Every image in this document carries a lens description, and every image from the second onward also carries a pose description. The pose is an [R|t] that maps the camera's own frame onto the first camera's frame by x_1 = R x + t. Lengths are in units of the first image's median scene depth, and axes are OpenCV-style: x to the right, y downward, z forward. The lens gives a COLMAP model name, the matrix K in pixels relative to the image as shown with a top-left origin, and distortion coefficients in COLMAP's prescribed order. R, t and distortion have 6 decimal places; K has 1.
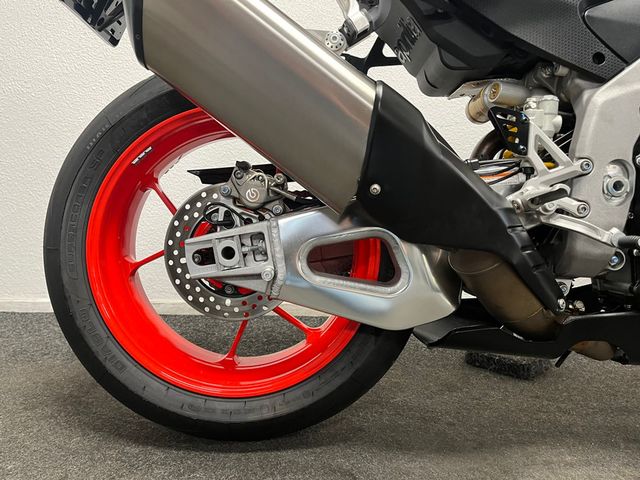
lens RADIAL K [[478.5, 0, 320.0], [0, 478.5, 240.0], [0, 0, 1]] dist [0.063640, -0.090332]
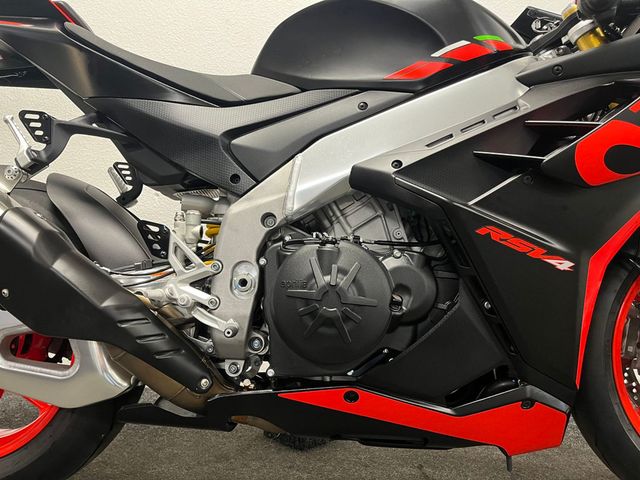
lens RADIAL K [[478.5, 0, 320.0], [0, 478.5, 240.0], [0, 0, 1]] dist [0.063640, -0.090332]
pose [[0.998297, -0.021076, -0.054390, 0.814012], [0.014260, 0.992329, -0.122797, -0.062967], [0.056561, 0.121812, 0.990940, -0.177609]]
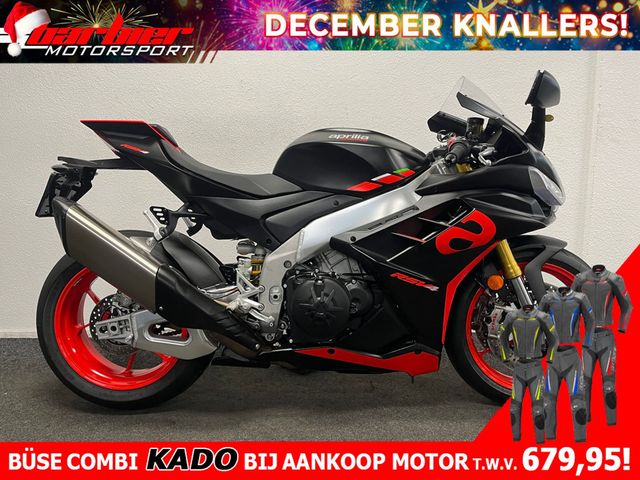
lens RADIAL K [[478.5, 0, 320.0], [0, 478.5, 240.0], [0, 0, 1]] dist [0.063640, -0.090332]
pose [[0.999331, -0.028894, -0.022407, 0.831203], [0.029606, 0.999046, 0.032097, -0.427278], [0.021458, -0.032739, 0.999234, -1.236873]]
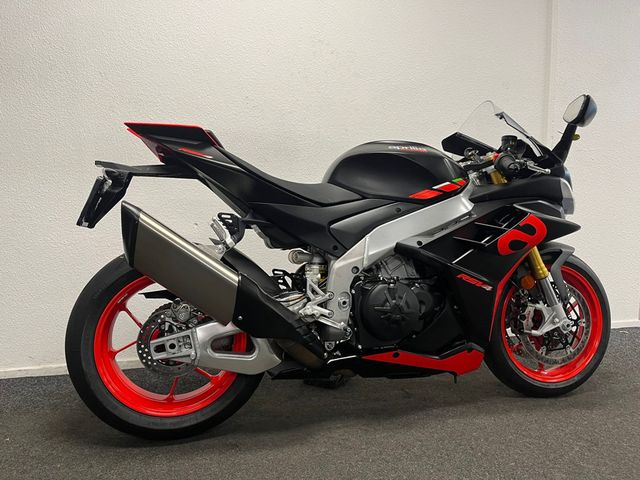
lens RADIAL K [[478.5, 0, 320.0], [0, 478.5, 240.0], [0, 0, 1]] dist [0.063640, -0.090332]
pose [[0.973170, -0.041020, 0.226401, -0.019288], [0.049938, 0.998180, -0.033800, -0.323234], [-0.224602, 0.044199, 0.973448, -1.183472]]
